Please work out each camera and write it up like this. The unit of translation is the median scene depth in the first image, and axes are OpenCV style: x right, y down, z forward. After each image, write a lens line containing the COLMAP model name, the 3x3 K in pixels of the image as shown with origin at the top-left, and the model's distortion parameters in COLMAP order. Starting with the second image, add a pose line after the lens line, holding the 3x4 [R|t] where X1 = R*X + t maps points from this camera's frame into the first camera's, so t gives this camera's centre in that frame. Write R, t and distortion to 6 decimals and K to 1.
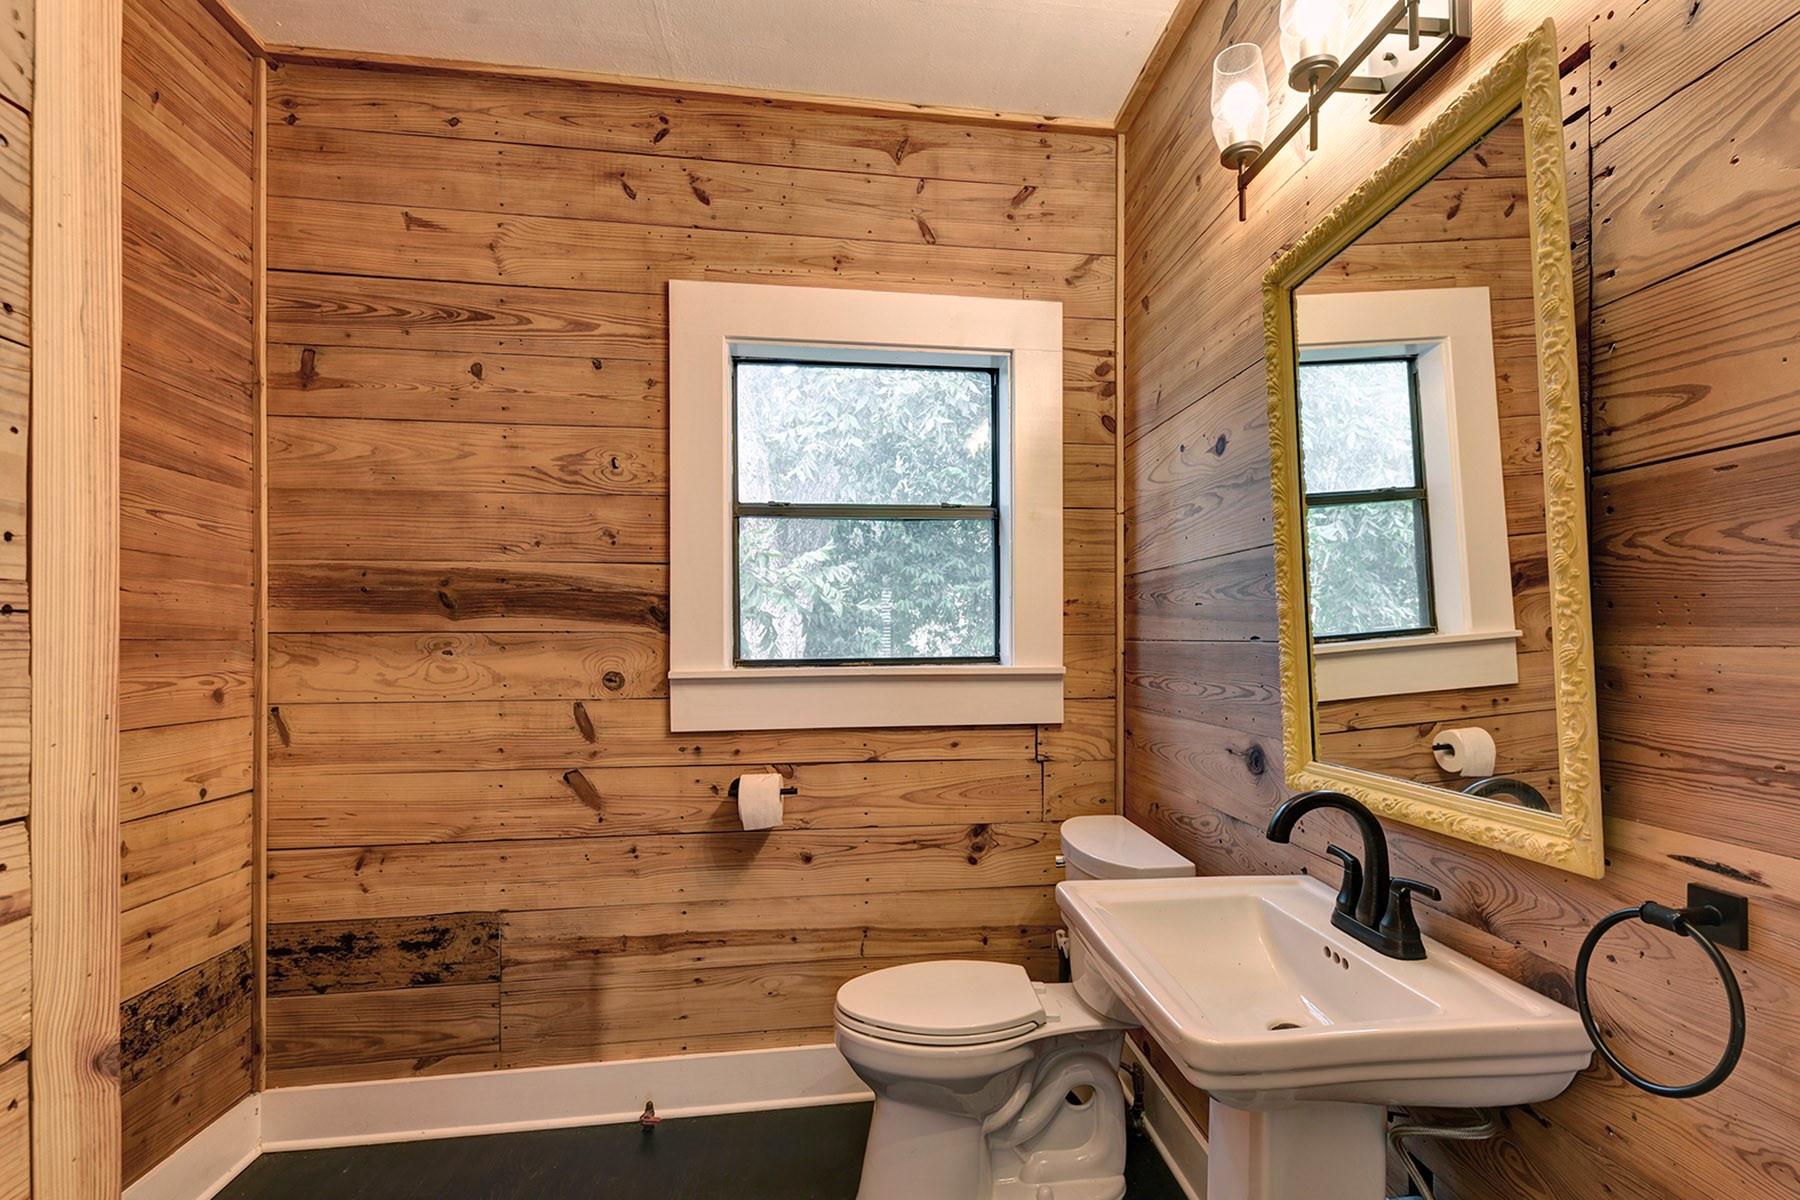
lens RADIAL K [[815.4, 0, 933.7], [0, 815.4, 638.2], [0, 0, 1]] dist [0.000889, -0.000108]
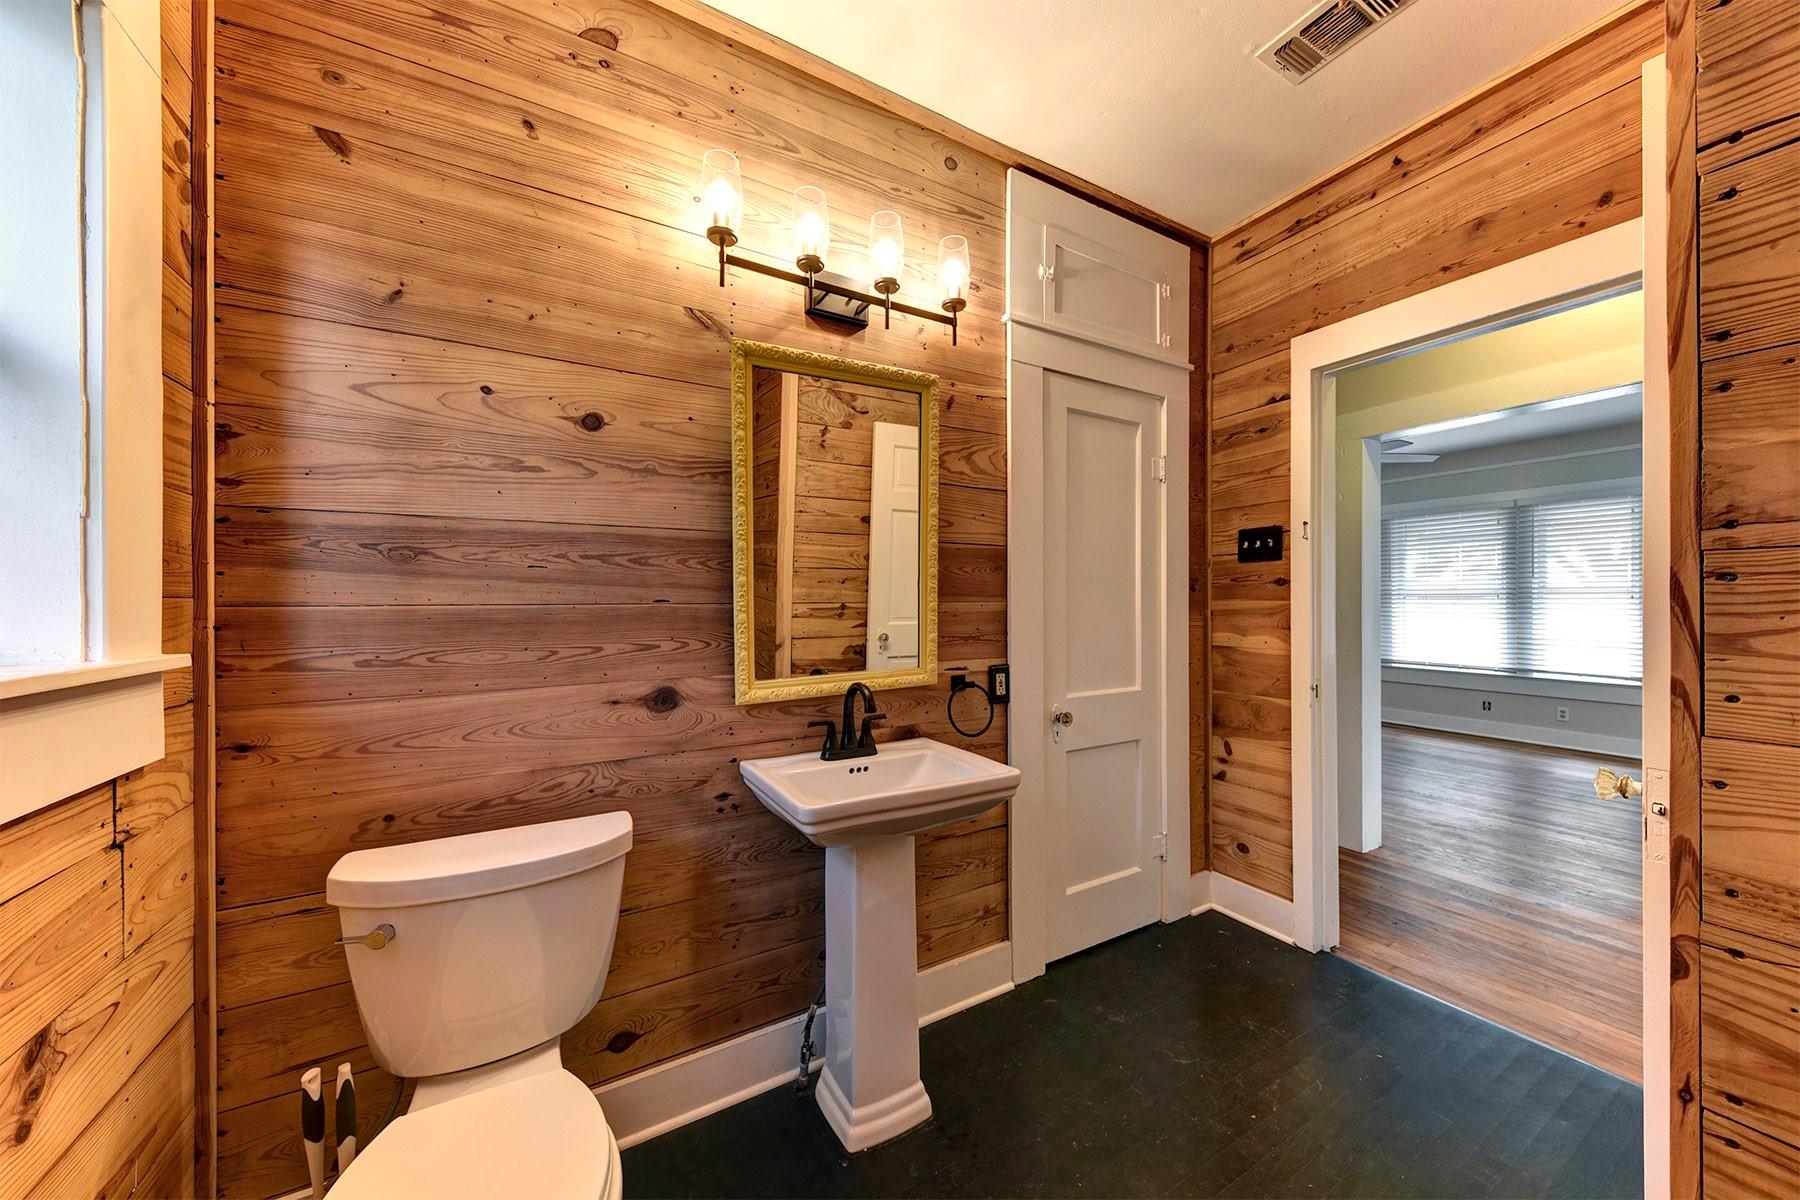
lens RADIAL K [[625.5, 0, 902.5], [0, 625.5, 599.2], [0, 0, 1]] dist [-0.002765, -0.000227]
pose [[-0.382621, 0.003364, 0.923899, -0.463027], [0.004796, 0.999987, -0.001655, 0.000096], [-0.923893, 0.003798, -0.382632, 0.767177]]
